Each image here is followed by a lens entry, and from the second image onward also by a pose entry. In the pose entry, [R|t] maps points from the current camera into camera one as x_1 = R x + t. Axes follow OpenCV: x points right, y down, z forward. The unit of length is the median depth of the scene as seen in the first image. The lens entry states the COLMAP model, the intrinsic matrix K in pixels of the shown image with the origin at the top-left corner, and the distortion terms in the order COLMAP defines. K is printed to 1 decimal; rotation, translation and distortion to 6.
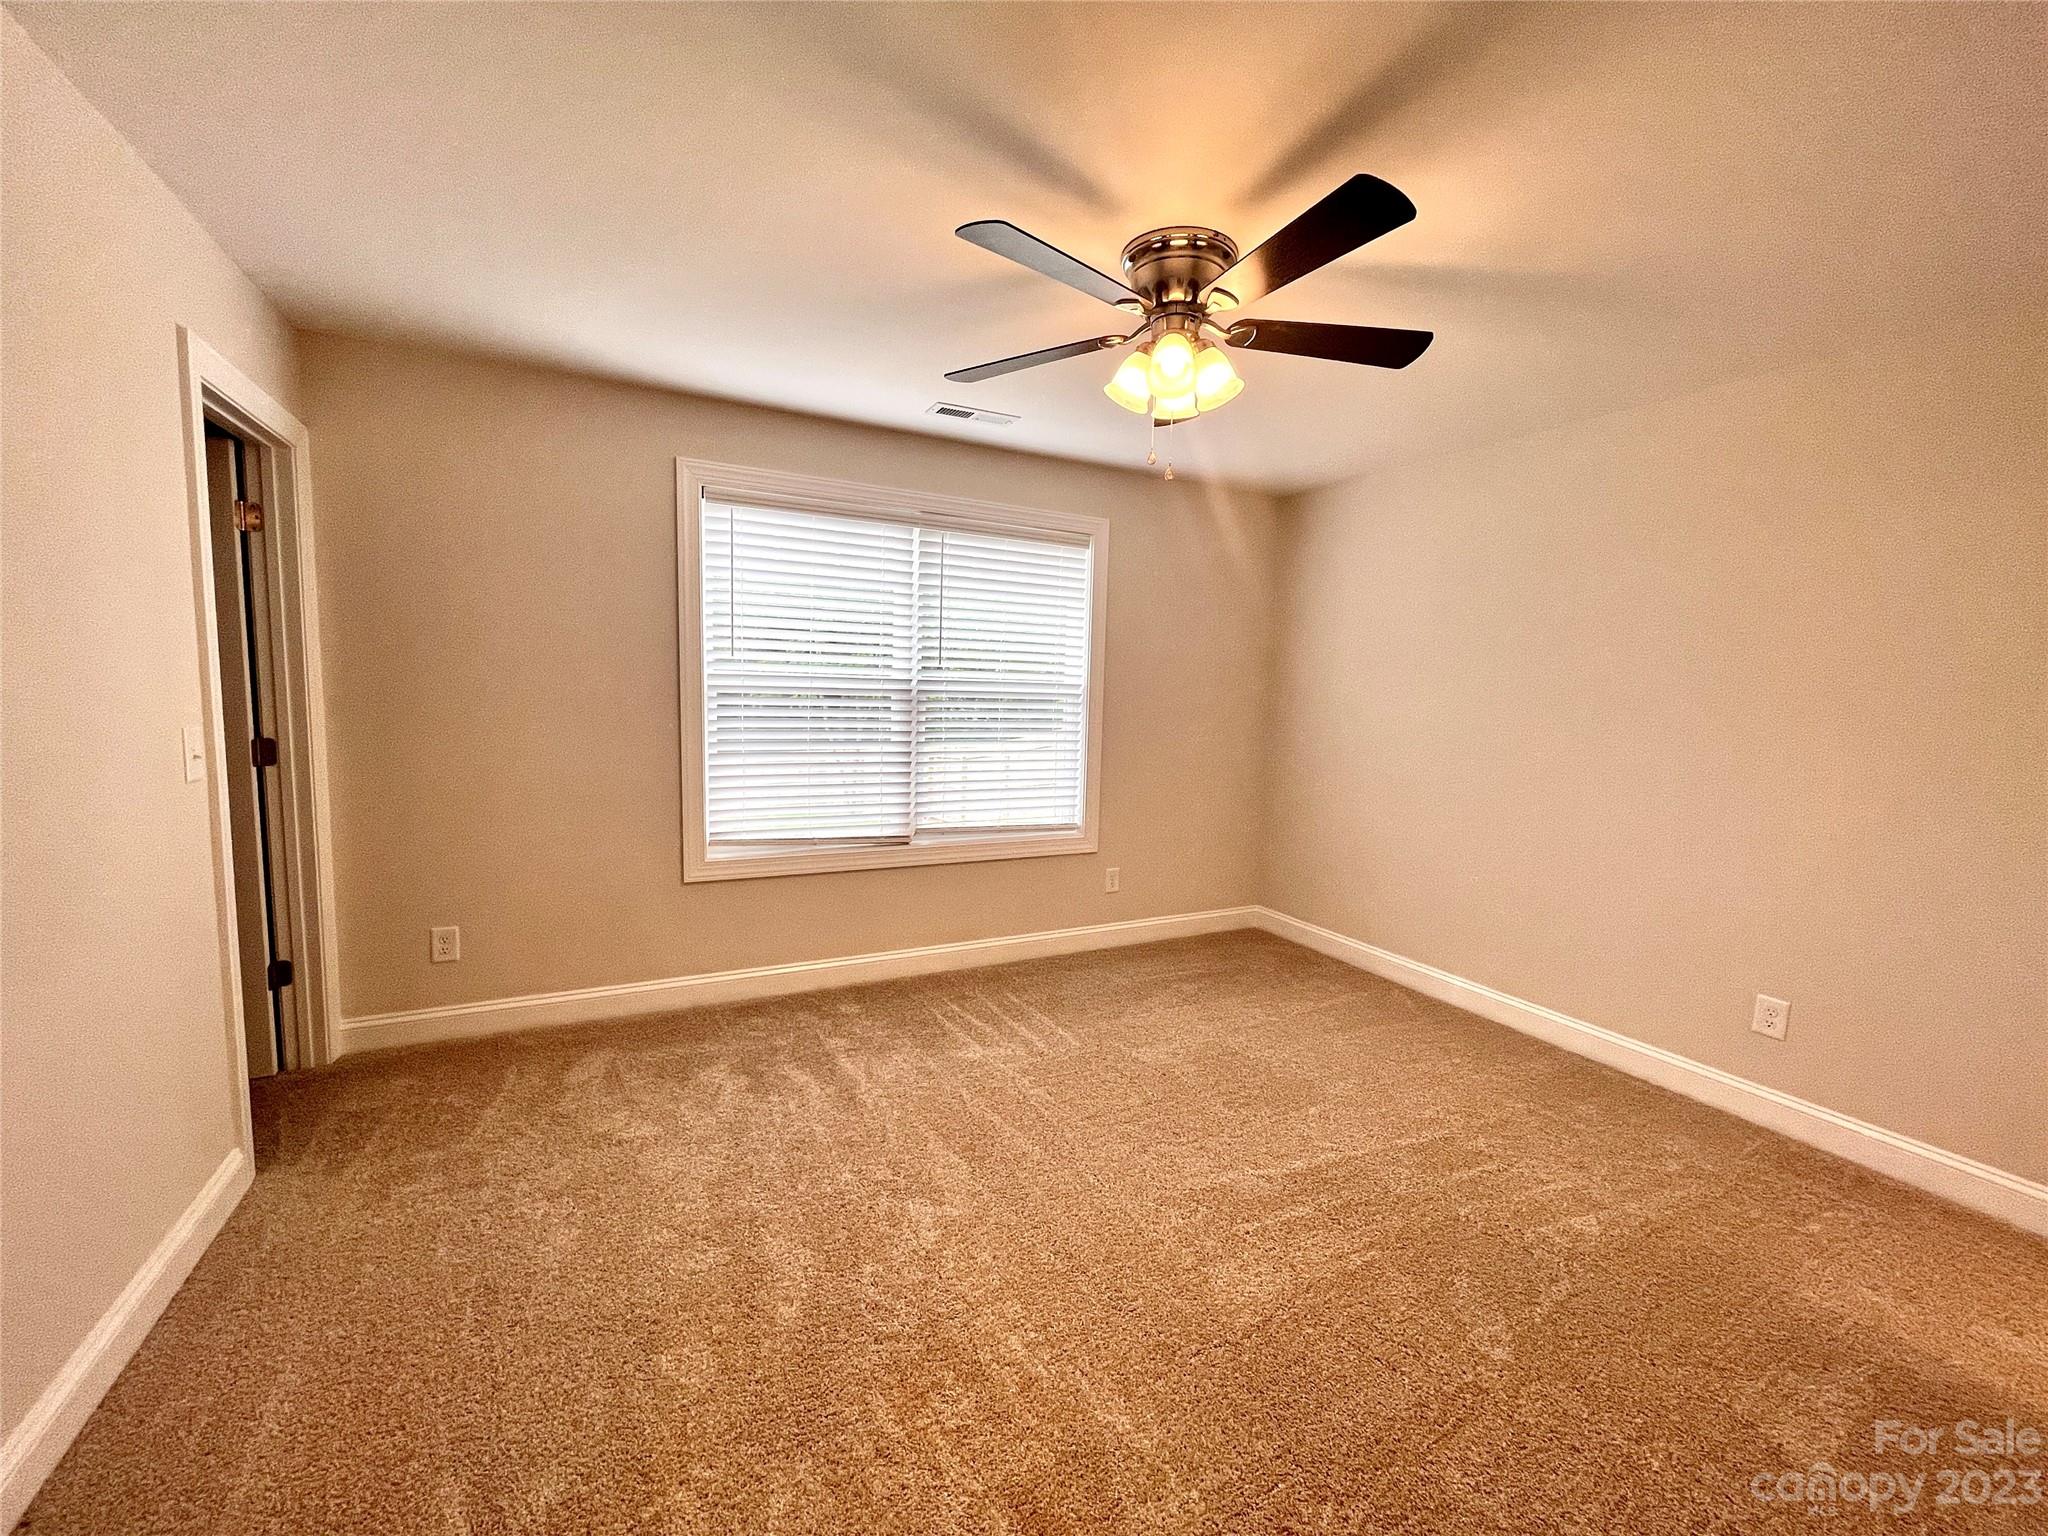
lens RADIAL K [[825.4, 0, 1030.1], [0, 825.4, 764.9], [0, 0, 1]] dist [-0.000930, 0.000071]
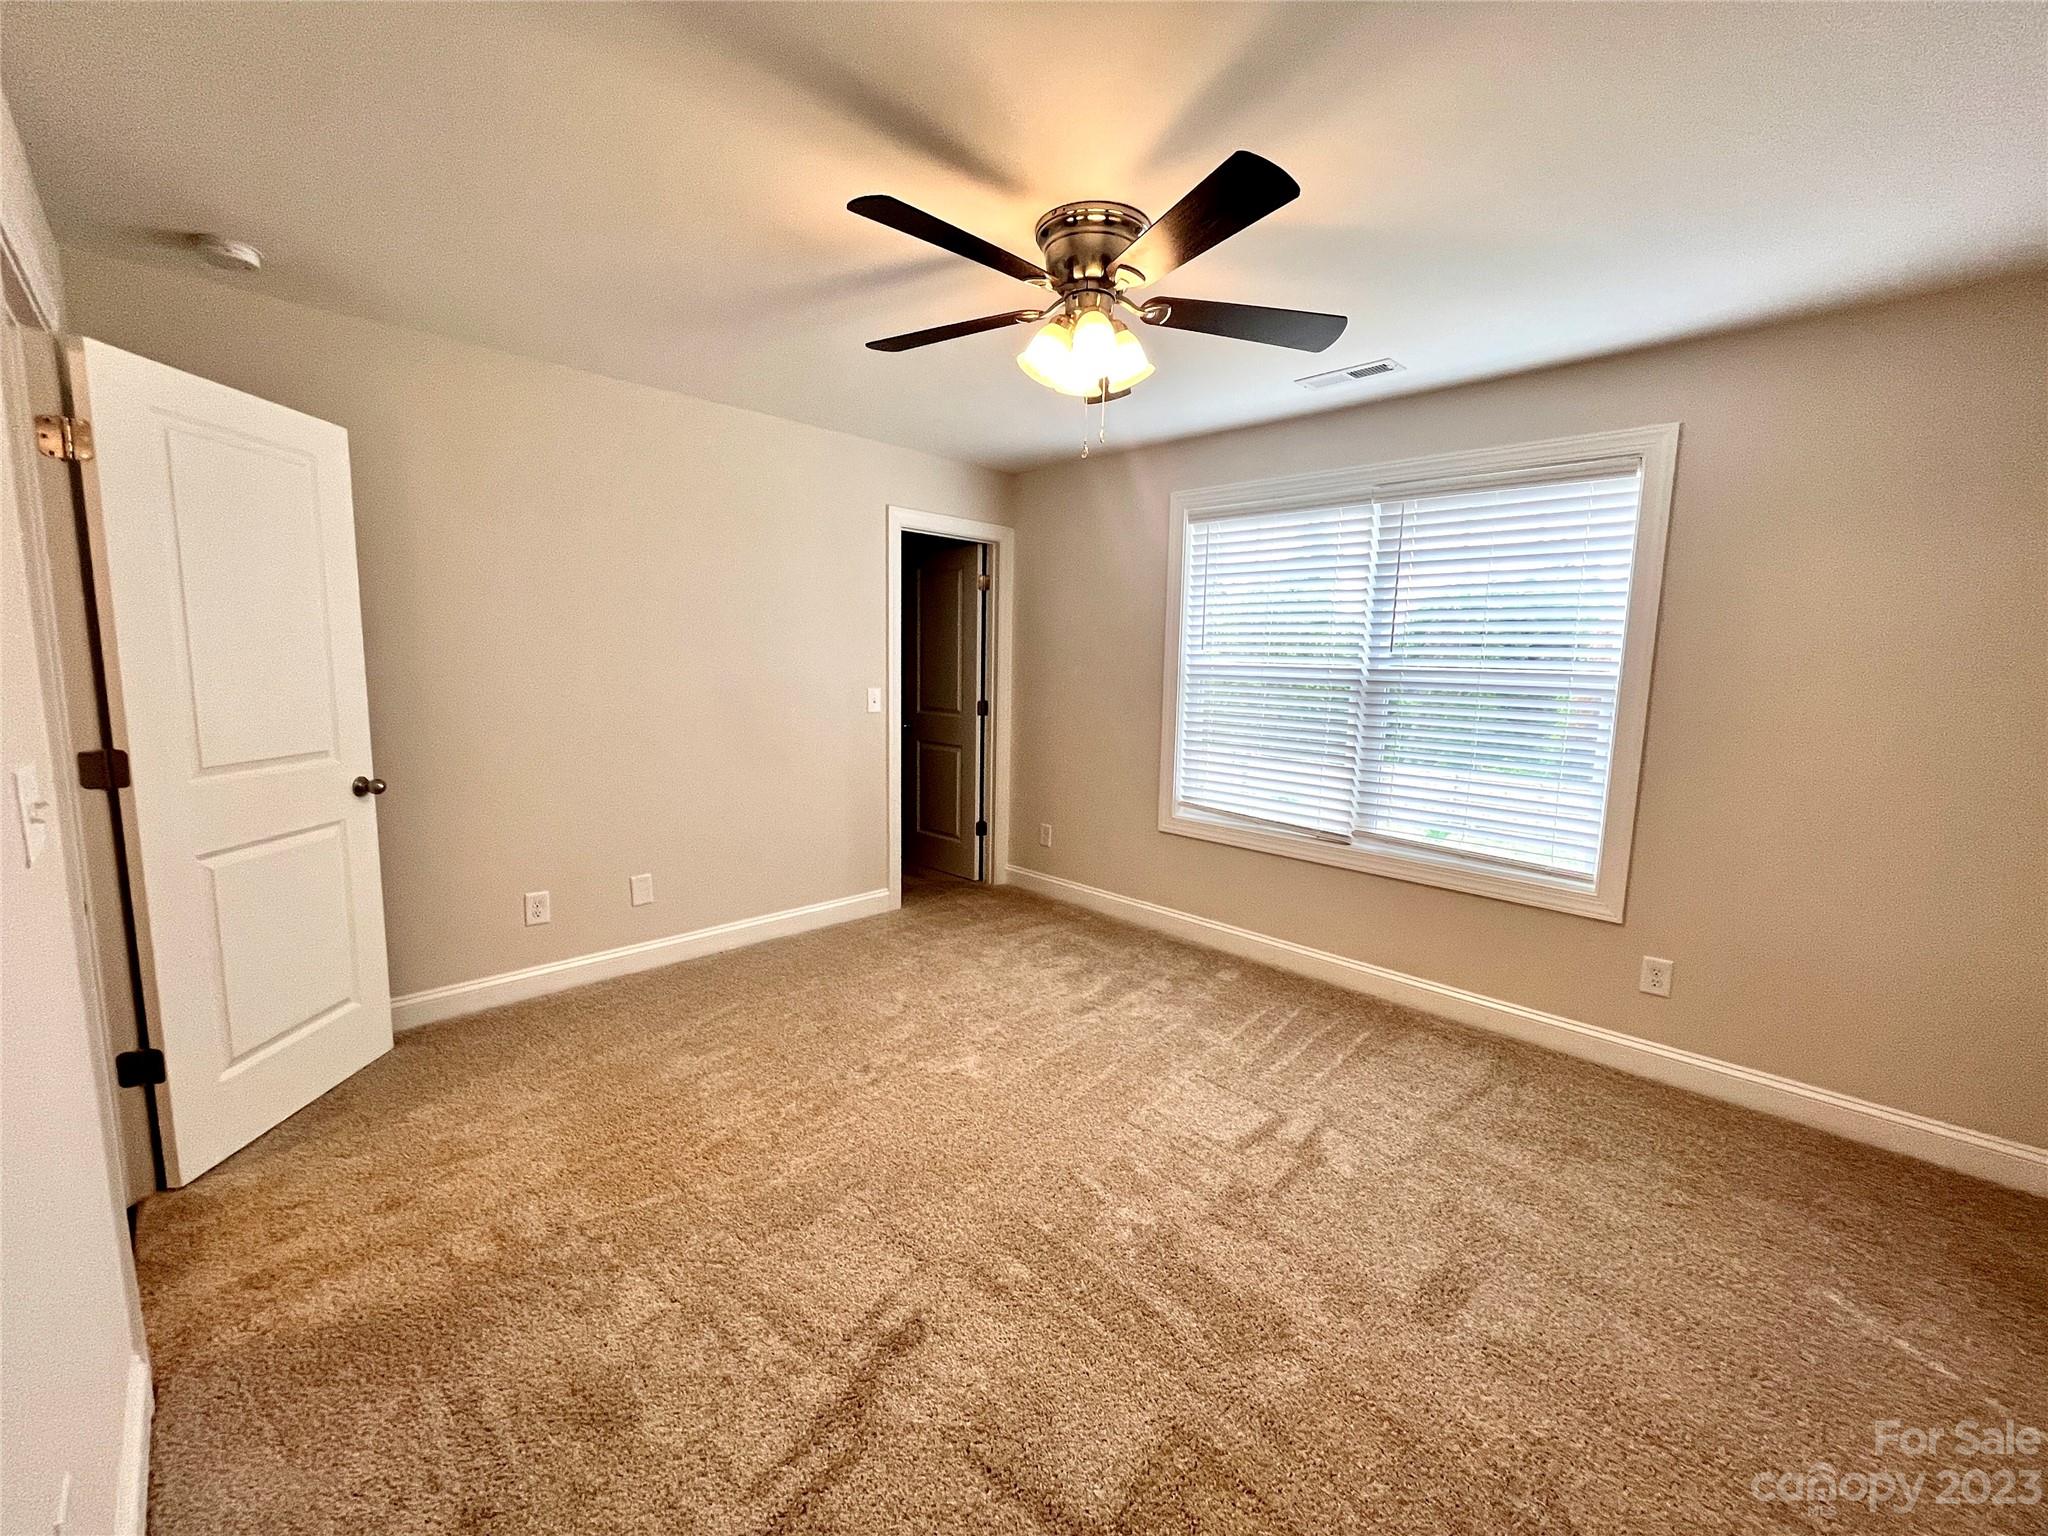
lens RADIAL K [[825.4, 0, 1030.1], [0, 825.4, 764.9], [0, 0, 1]] dist [-0.000930, 0.000071]
pose [[0.307445, 0.100994, -0.946191, 0.698516], [-0.103845, 0.991974, 0.072139, -0.027565], [0.945883, 0.076078, 0.315465, 0.400680]]
